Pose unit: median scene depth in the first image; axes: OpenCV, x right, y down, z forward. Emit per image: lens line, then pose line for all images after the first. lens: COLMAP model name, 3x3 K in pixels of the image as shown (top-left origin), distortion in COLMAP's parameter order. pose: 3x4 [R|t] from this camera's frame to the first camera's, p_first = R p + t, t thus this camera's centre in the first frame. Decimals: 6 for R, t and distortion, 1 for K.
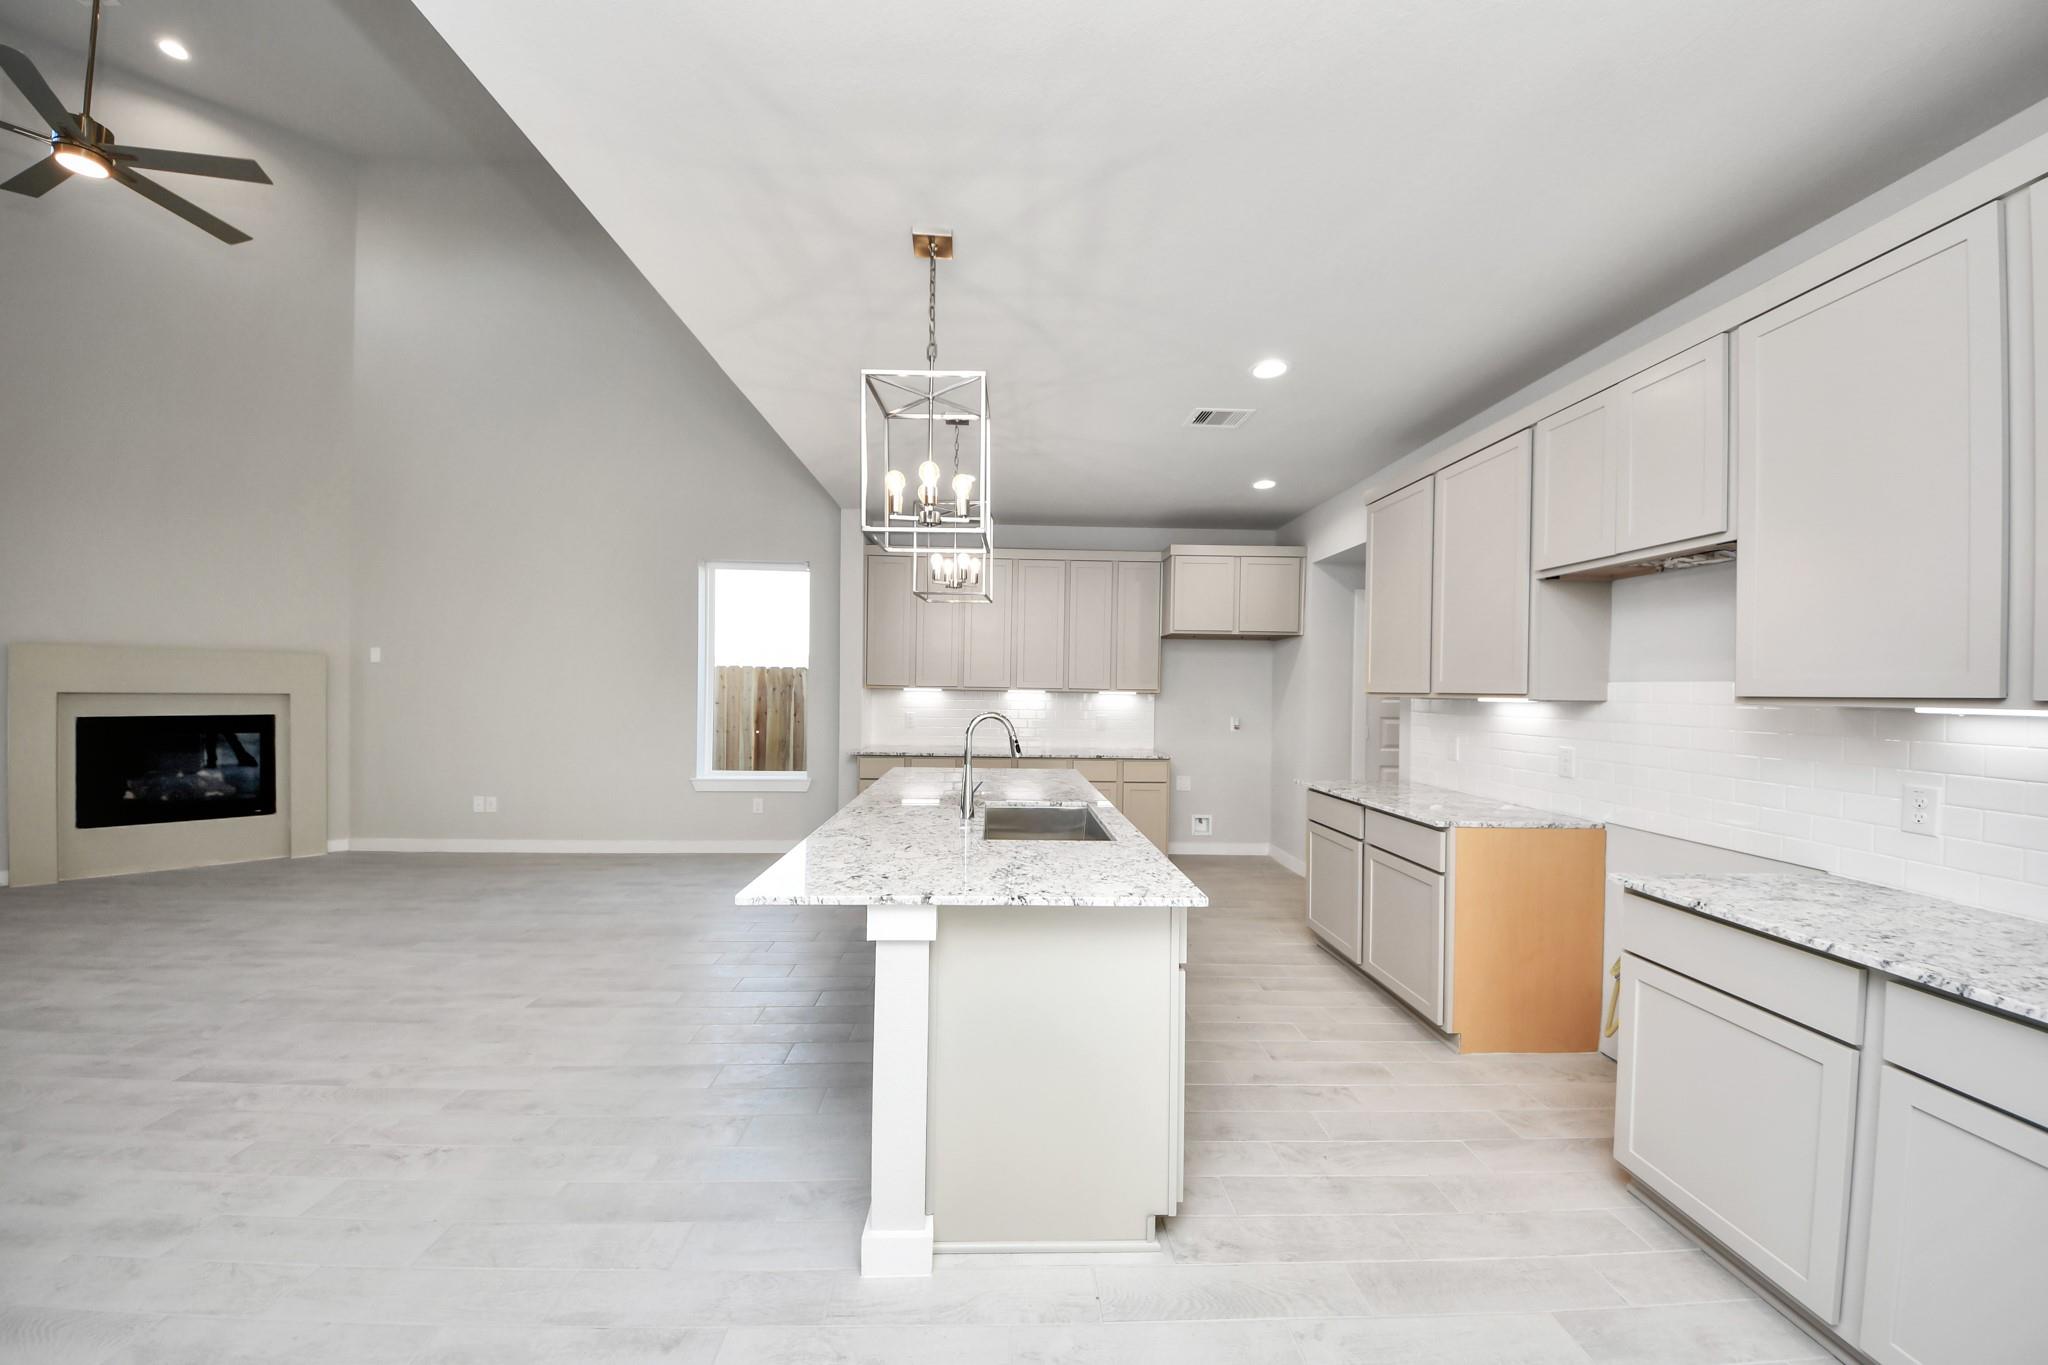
lens RADIAL K [[730.6, 0, 1012.7], [0, 730.6, 688.8], [0, 0, 1]] dist [0.020612, -0.014704]
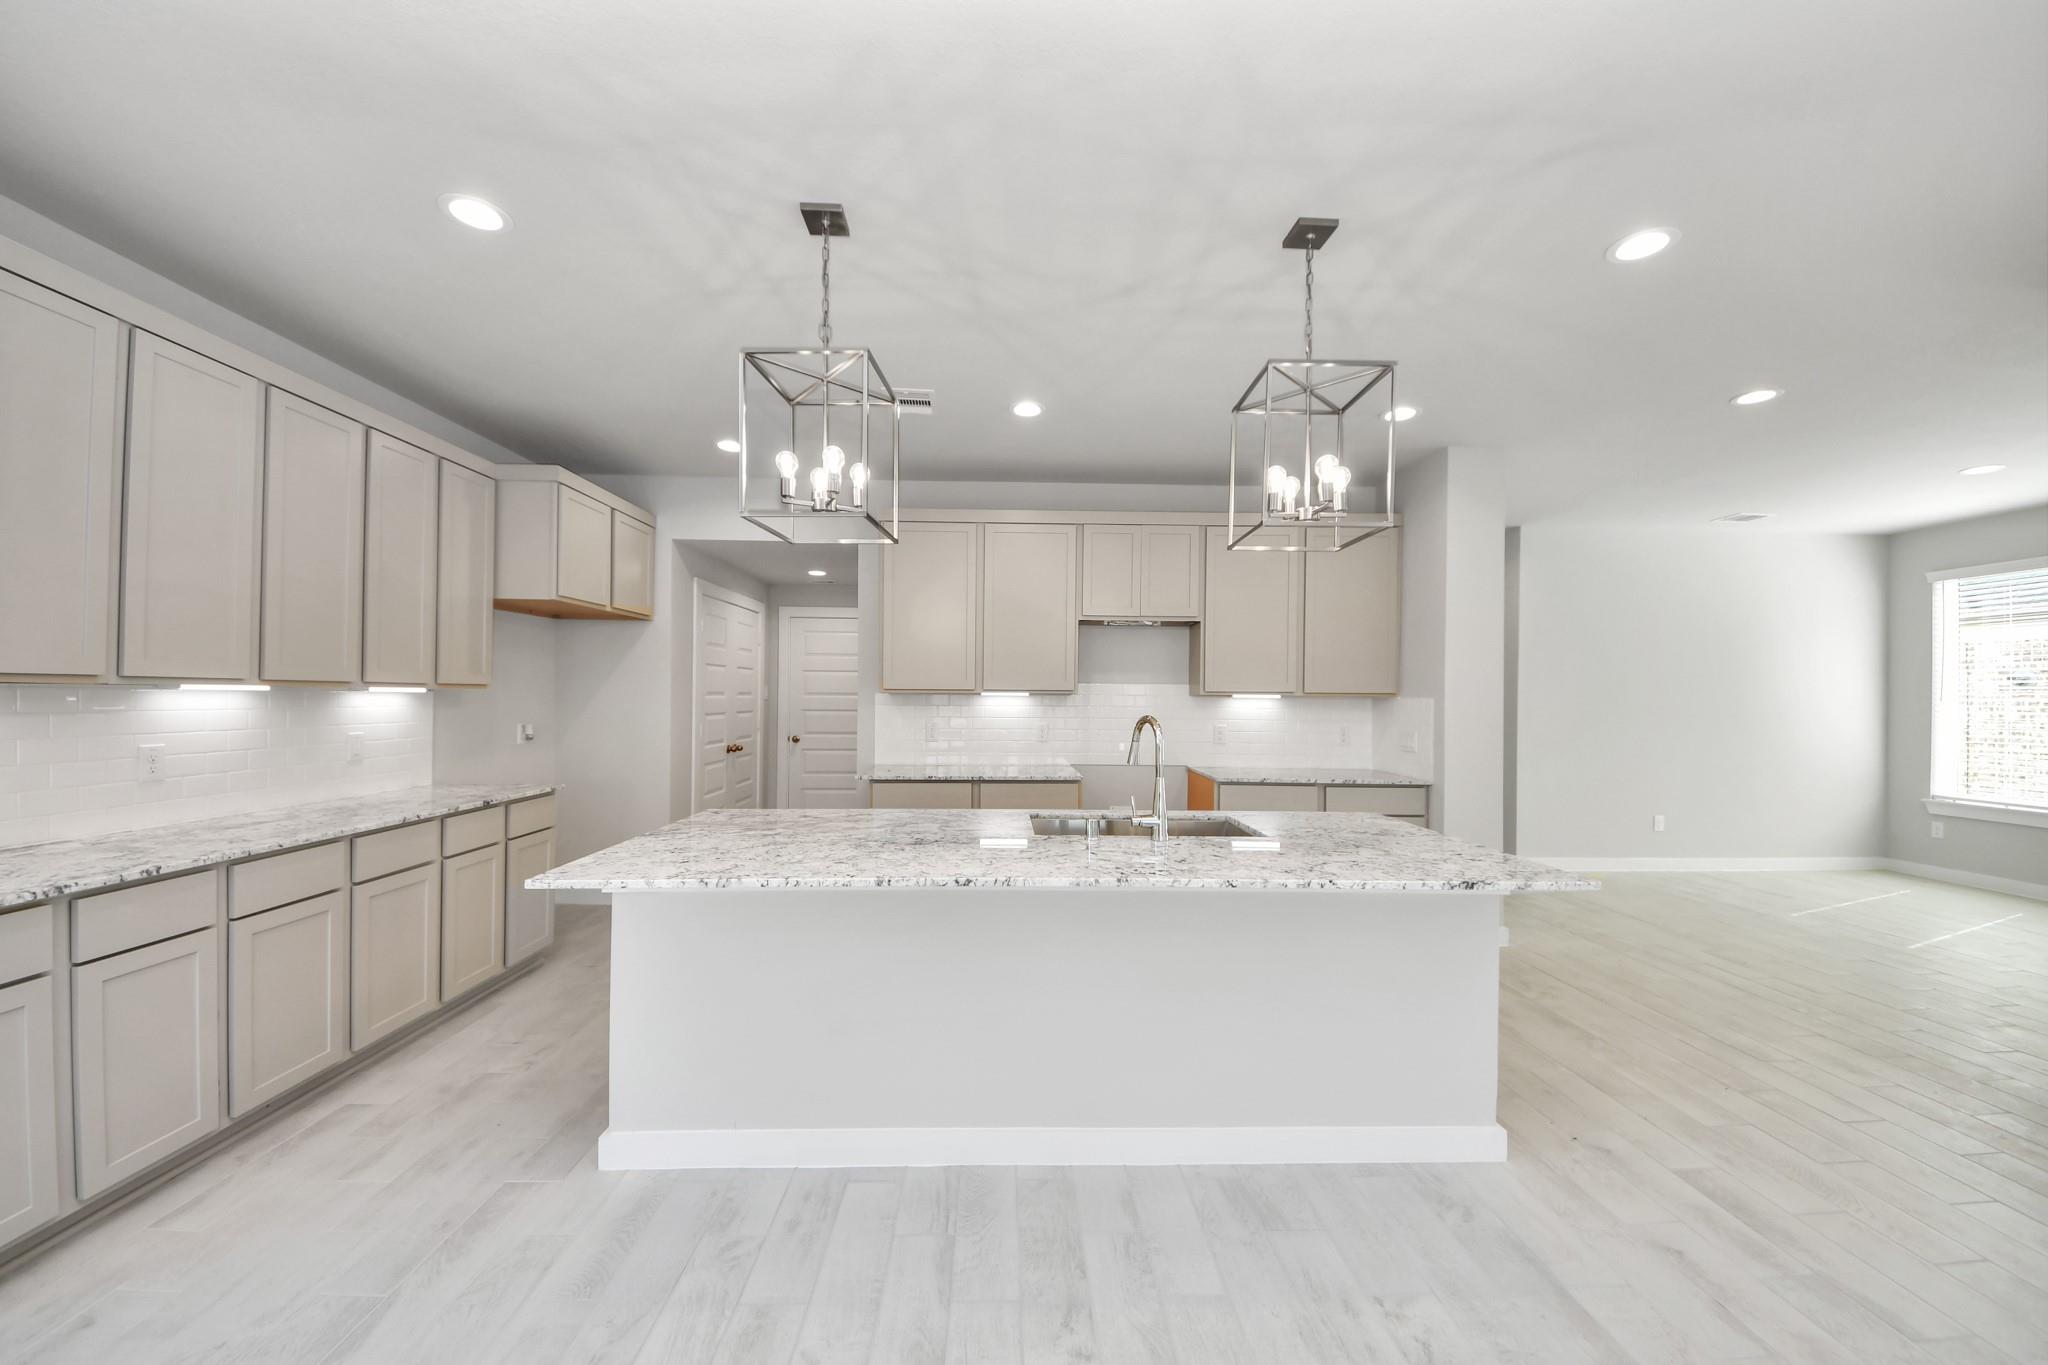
lens RADIAL K [[730.6, 0, 1012.7], [0, 730.6, 688.8], [0, 0, 1]] dist [0.020612, -0.014704]
pose [[0.002296, -0.006211, 0.999978, -0.500044], [-0.006178, 0.999962, 0.006225, -0.002316], [-0.999978, -0.006192, 0.002257, 0.639293]]
